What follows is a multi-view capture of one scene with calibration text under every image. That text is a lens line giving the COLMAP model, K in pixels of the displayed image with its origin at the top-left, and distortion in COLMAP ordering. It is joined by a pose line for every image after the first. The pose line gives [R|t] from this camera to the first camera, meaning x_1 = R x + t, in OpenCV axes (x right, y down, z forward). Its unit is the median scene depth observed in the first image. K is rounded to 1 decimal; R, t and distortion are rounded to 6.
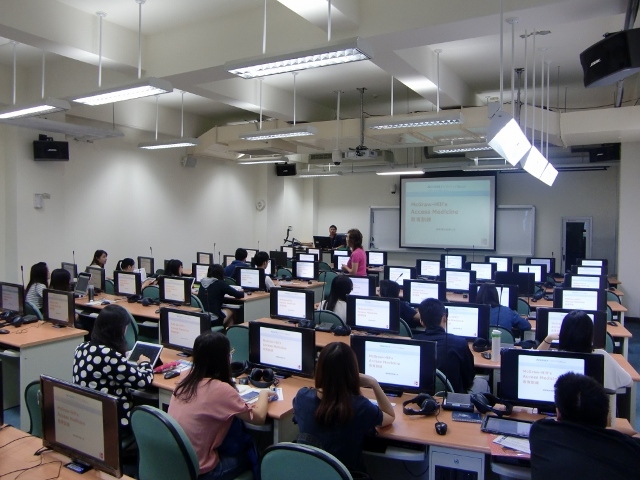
lens RADIAL K [[503.8, 0, 322.0], [0, 503.8, 238.2], [0, 0, 1]] dist [-0.070087, 0.044759]
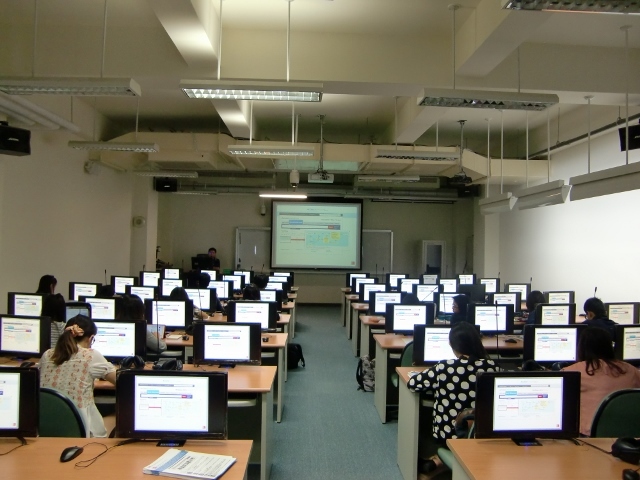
lens RADIAL K [[503.8, 0, 322.9], [0, 503.8, 239.2], [0, 0, 1]] dist [-0.070087, 0.044759]
pose [[0.846520, 0.015839, 0.532121, -0.549054], [0.006825, 0.999152, -0.040598, 0.003430], [-0.532312, 0.037999, 0.845695, 0.140147]]
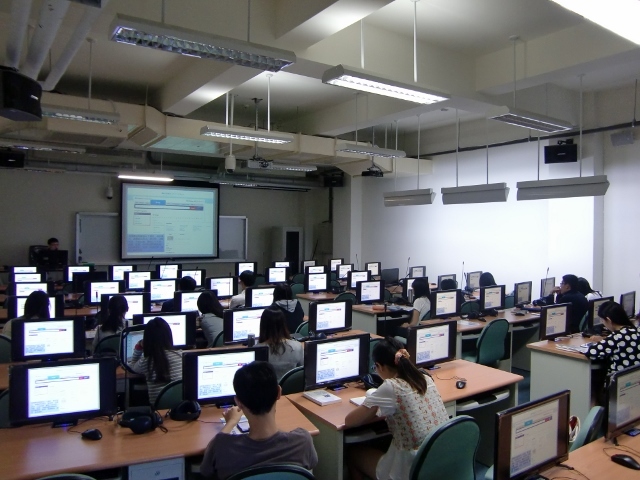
lens RADIAL K [[503.8, 0, 325.9], [0, 503.8, 241.9], [0, 0, 1]] dist [-0.070087, 0.044759]
pose [[0.432854, -0.022379, 0.901186, -0.888765], [0.025524, 0.999595, 0.012563, -0.027154], [-0.901102, 0.017564, 0.433250, 0.521554]]
